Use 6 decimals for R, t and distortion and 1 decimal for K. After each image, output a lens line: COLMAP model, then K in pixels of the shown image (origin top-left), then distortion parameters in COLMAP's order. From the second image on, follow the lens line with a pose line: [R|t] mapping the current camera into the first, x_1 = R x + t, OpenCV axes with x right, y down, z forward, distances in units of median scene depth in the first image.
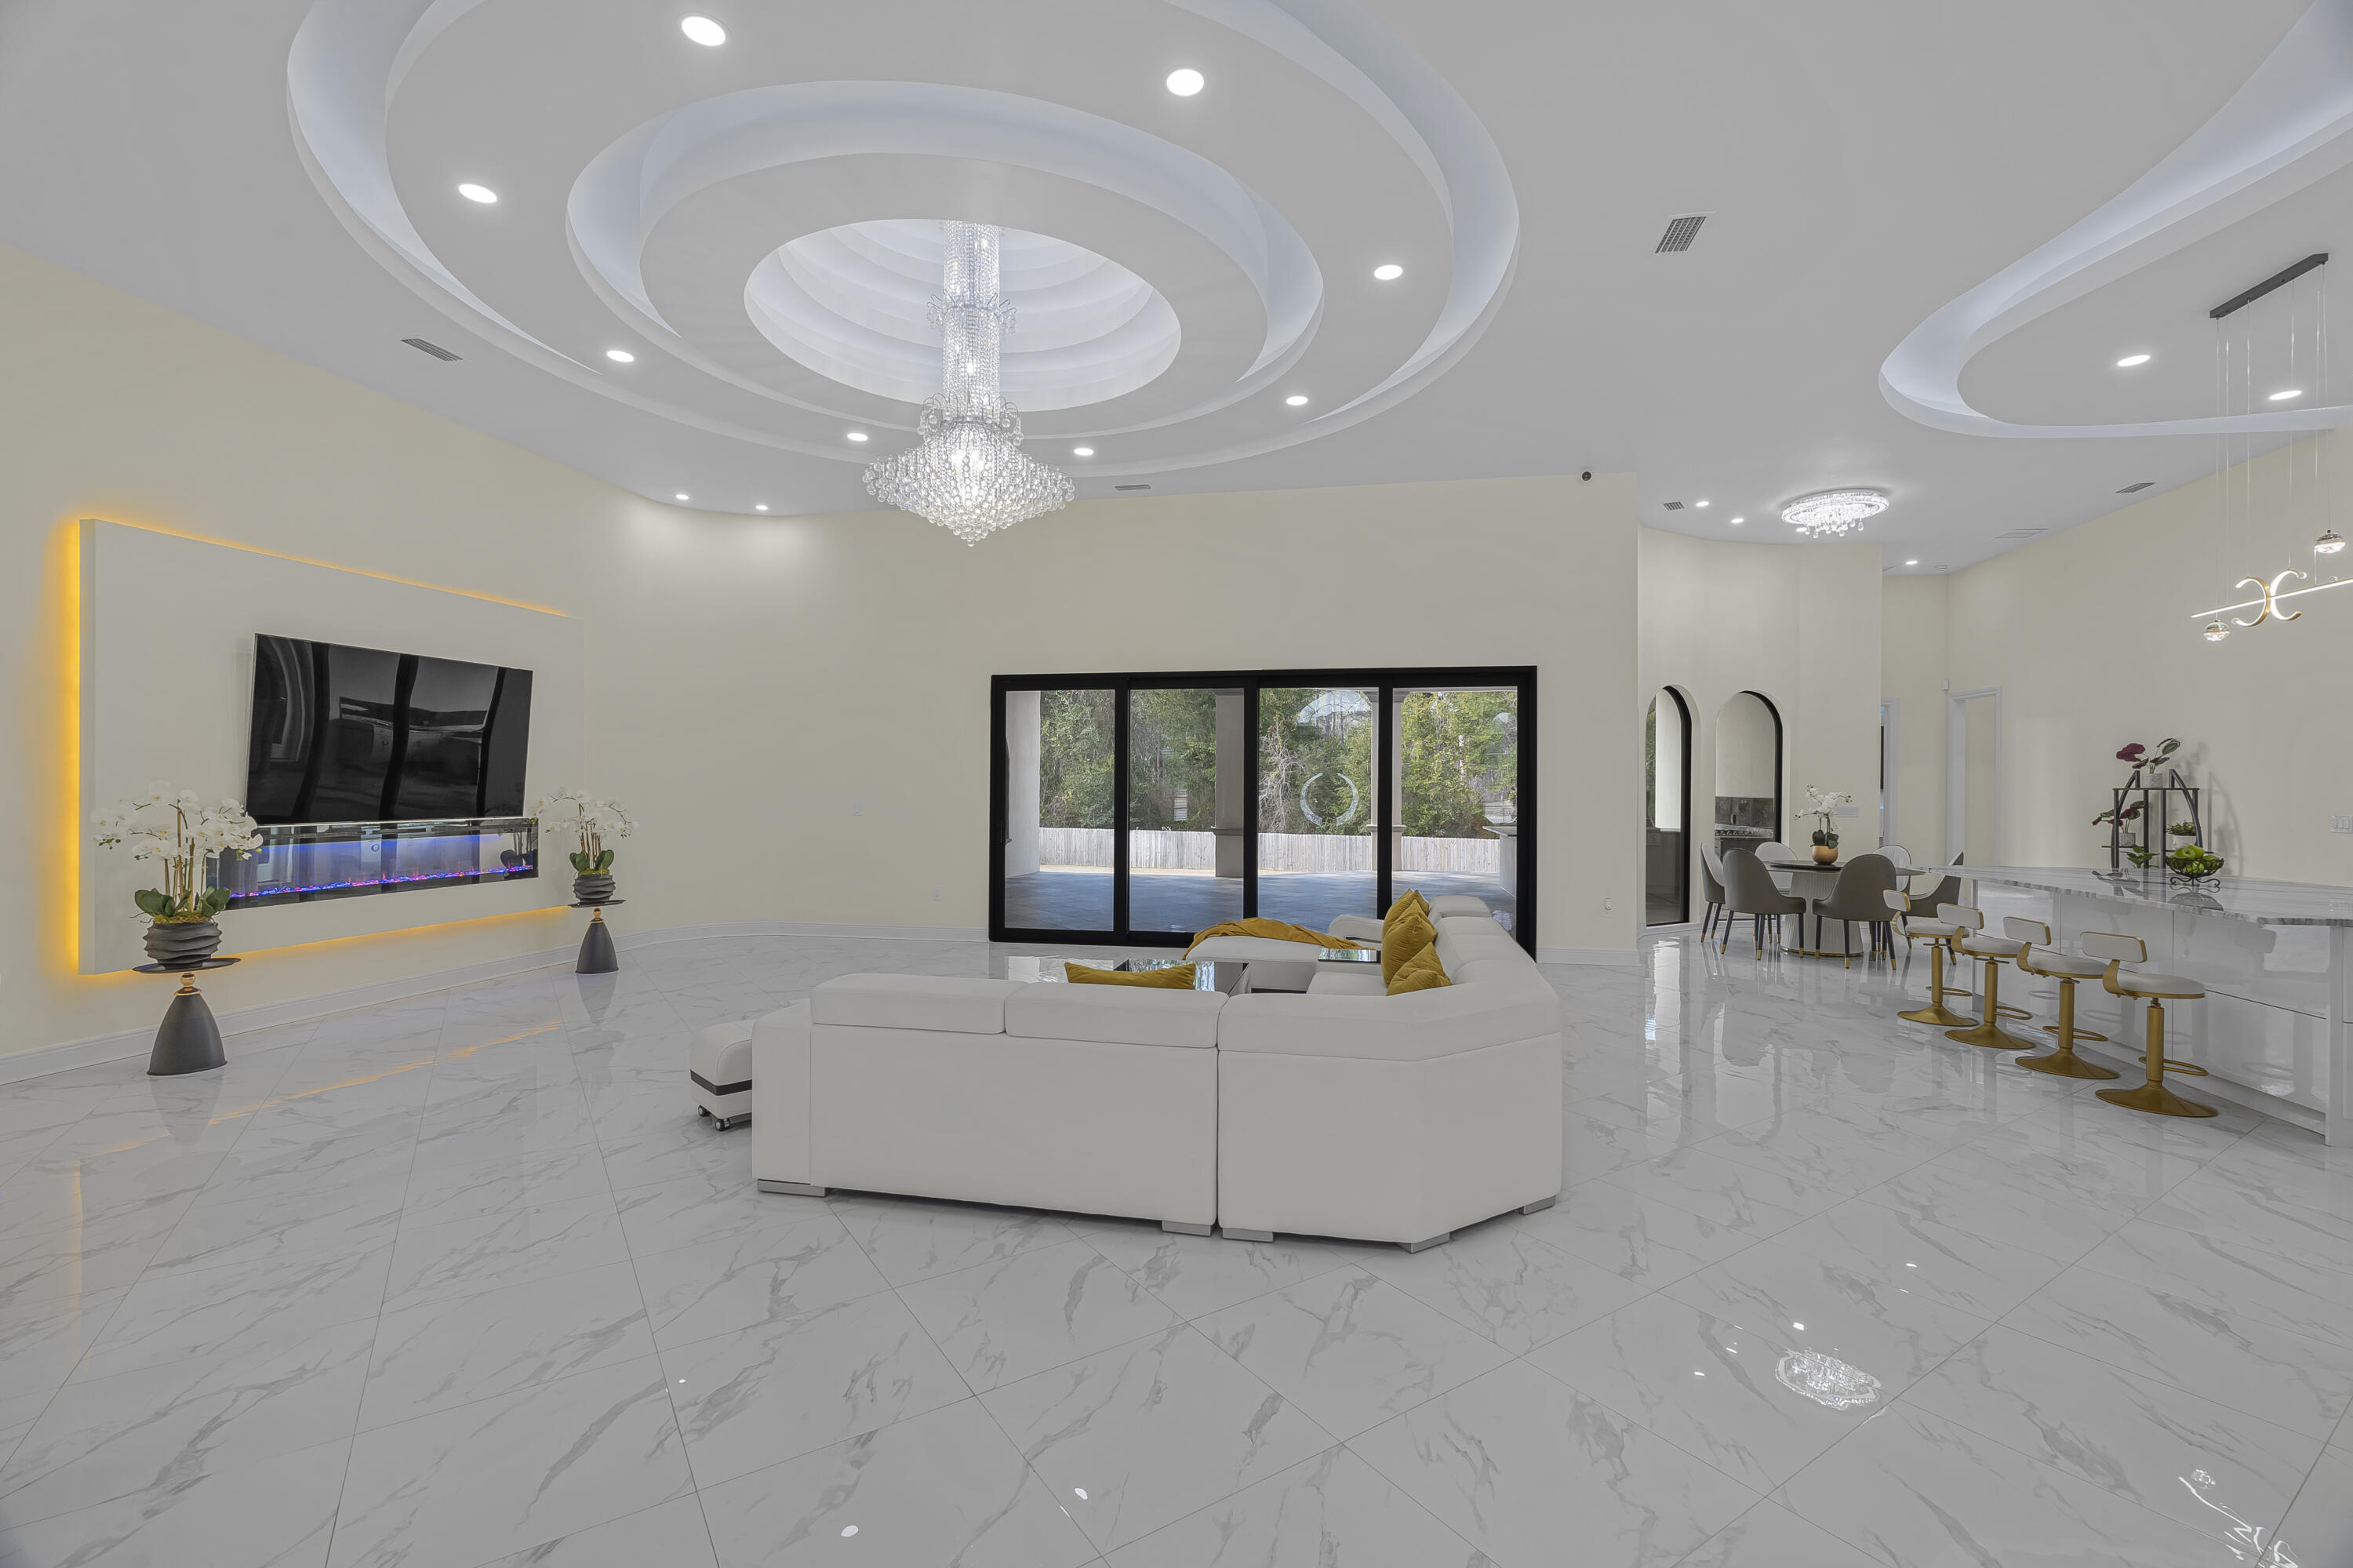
lens RADIAL K [[1021.4, 0, 1171.3], [0, 1021.4, 785.4], [0, 0, 1]] dist [-0.001509, -0.000207]
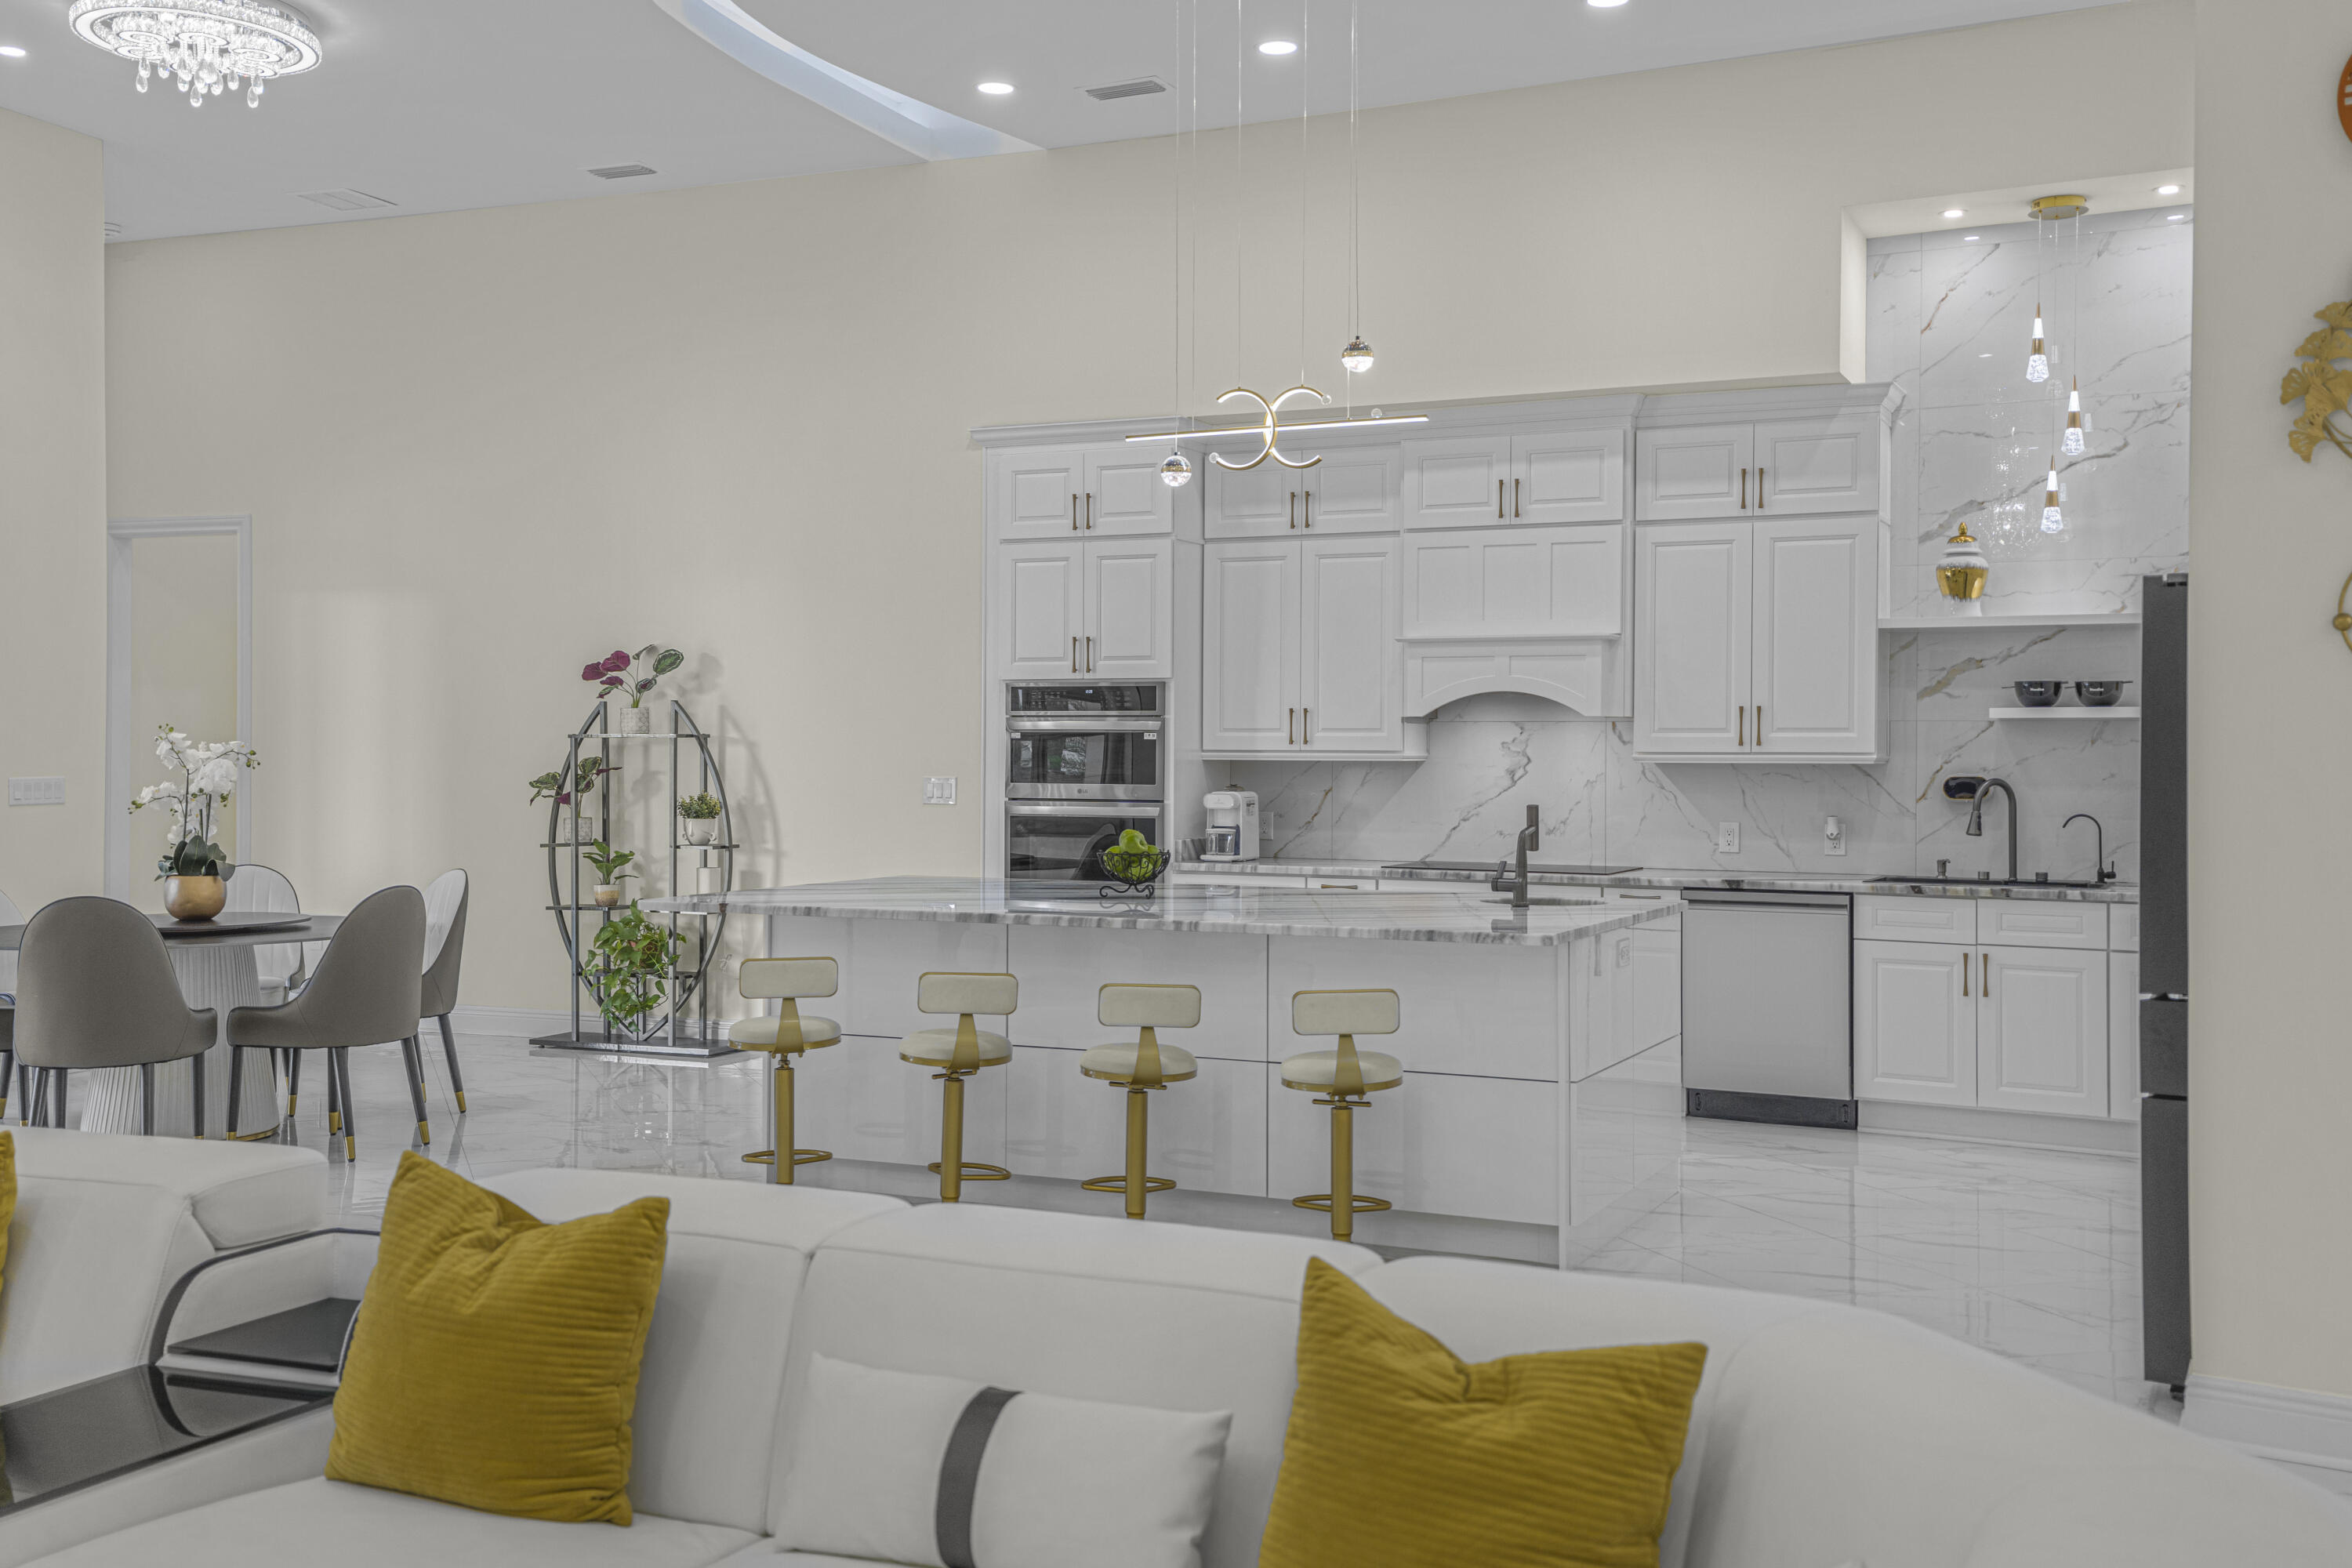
lens RADIAL K [[2322.9, 0, 1162.7], [0, 2322.9, 742.2], [0, 0, 1]] dist [0.133238, -0.006193]
pose [[0.246565, -0.001887, 0.969124, -0.182756], [-0.003640, 0.999989, 0.002874, 0.002451], [-0.969119, -0.004237, 0.246556, 0.405657]]
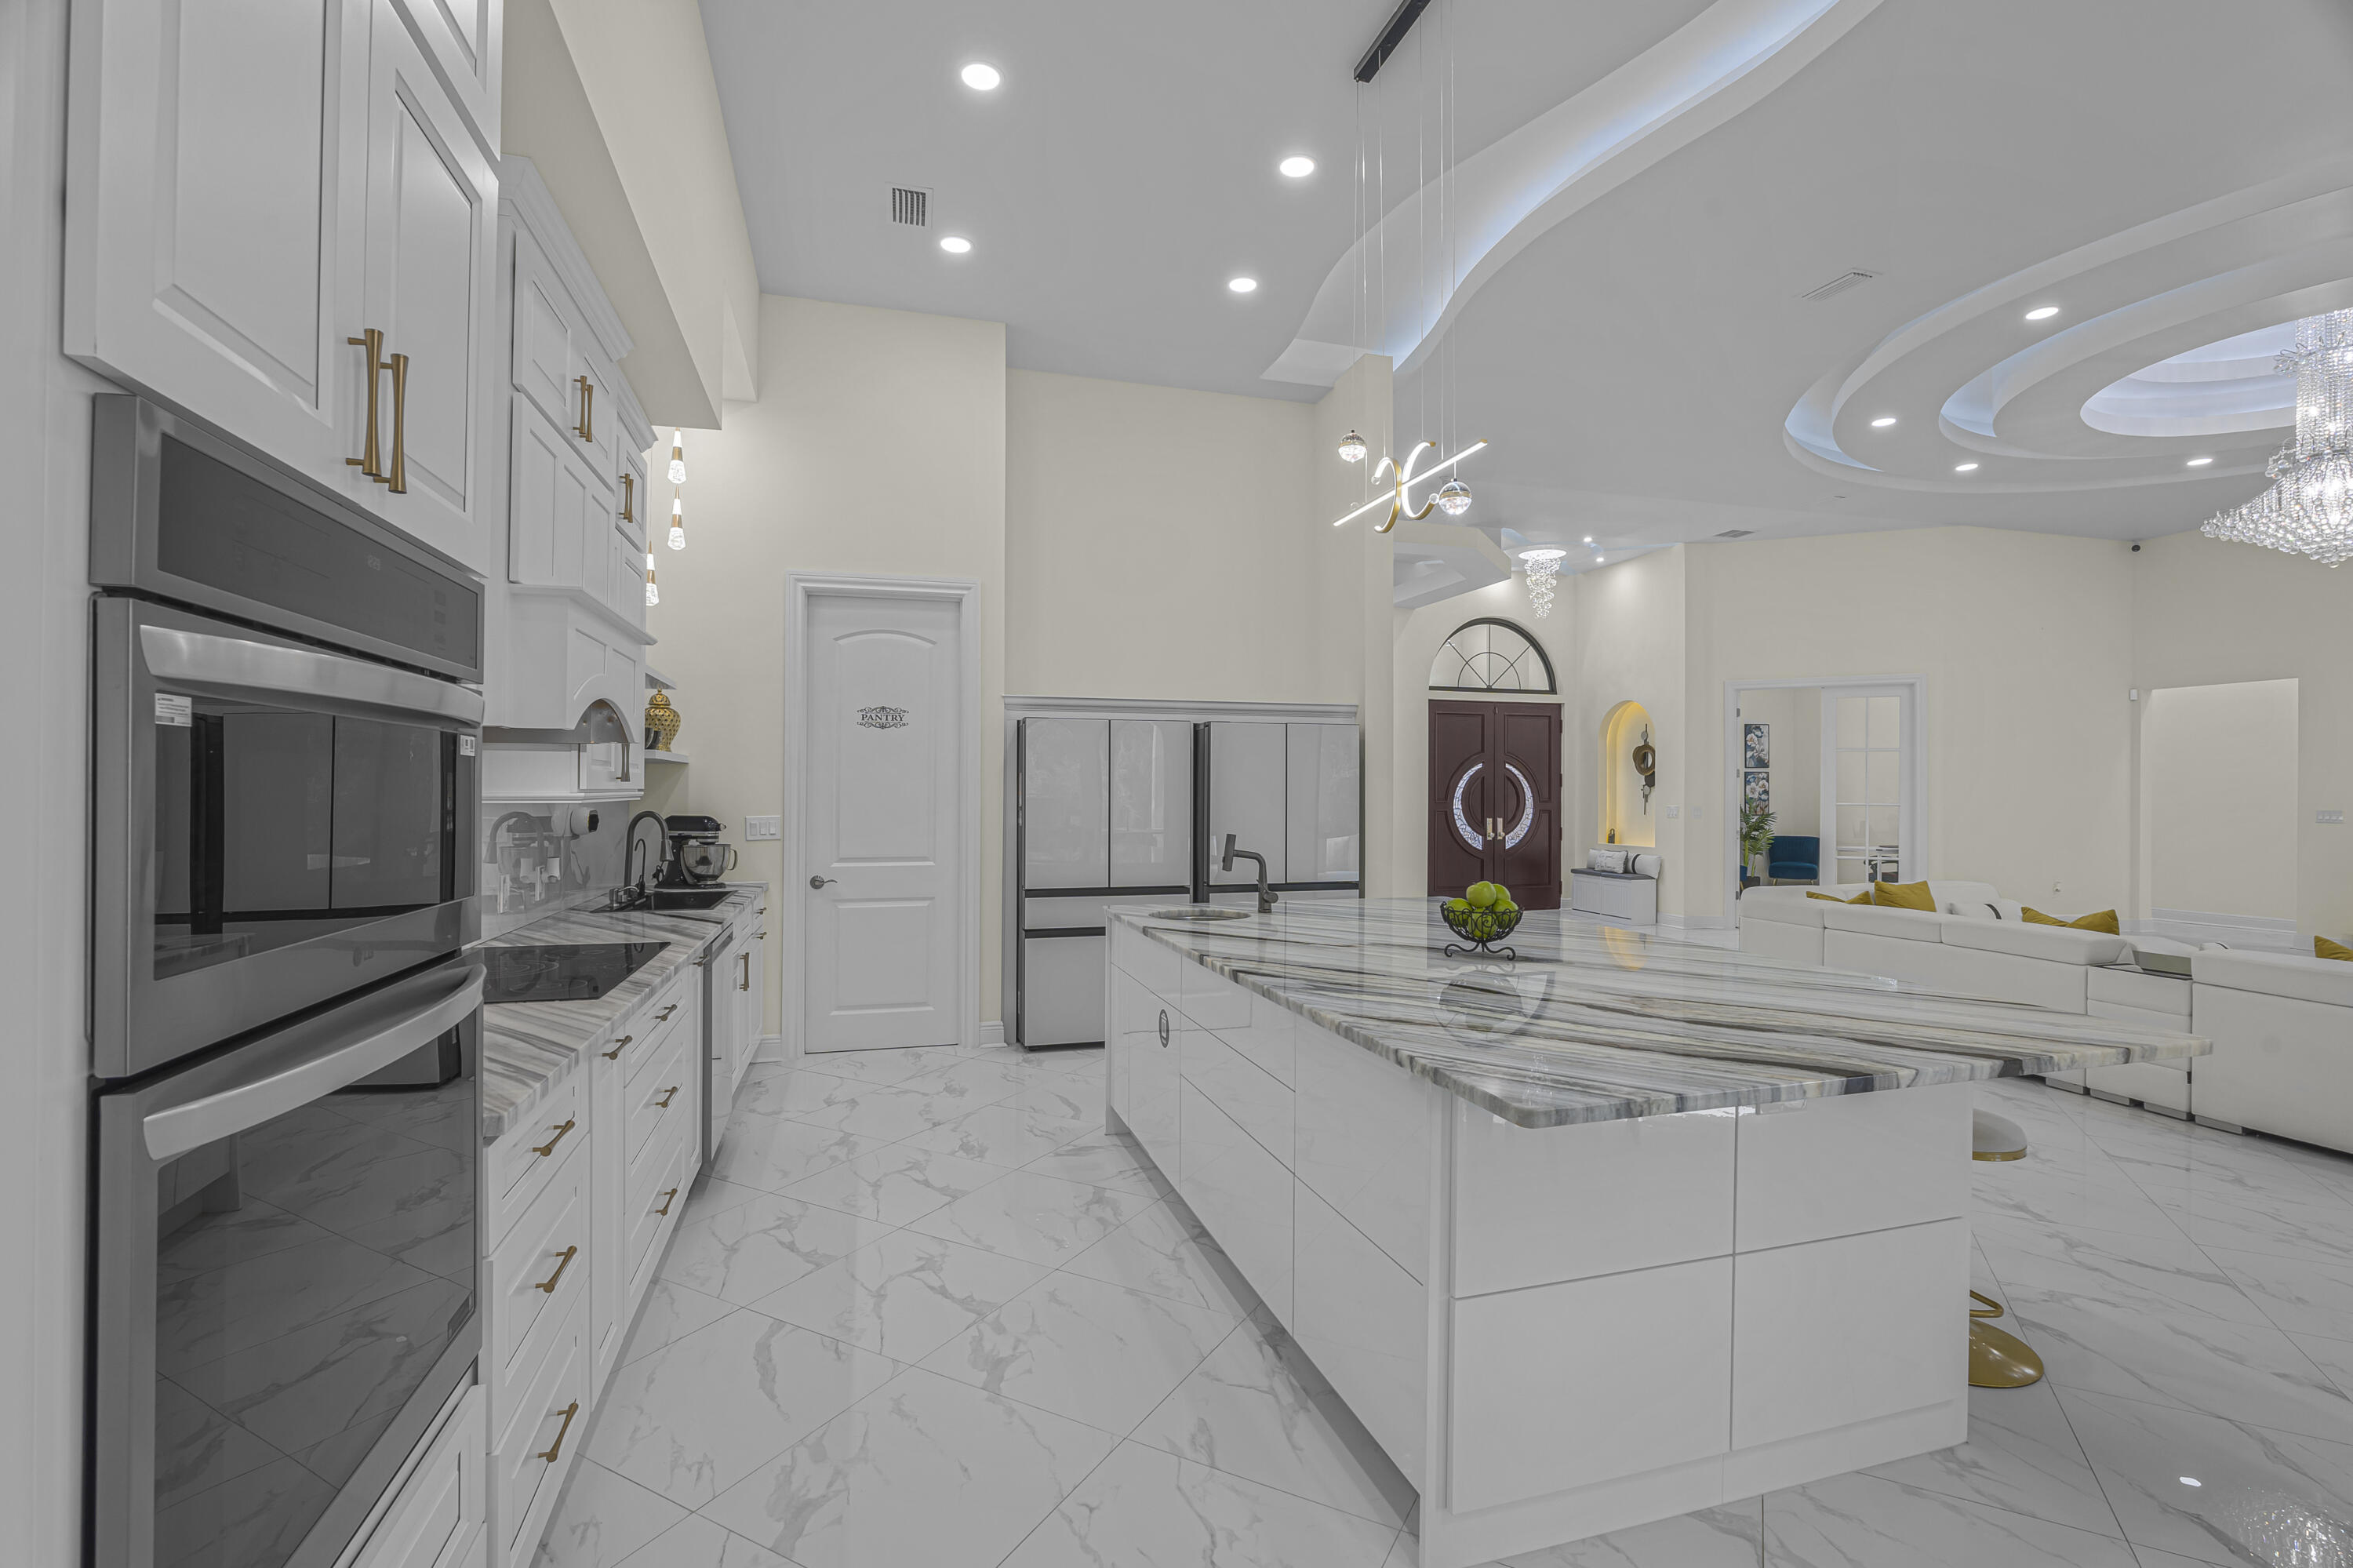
lens RADIAL K [[1064.4, 0, 1176.5], [0, 1064.4, 784.0], [0, 0, 1]] dist [-0.021438, 0.000456]
pose [[-0.884968, -0.010604, -0.465531, 0.867135], [-0.006943, 0.999930, -0.009578, 0.009348], [0.465600, -0.005244, -0.884980, 0.877524]]
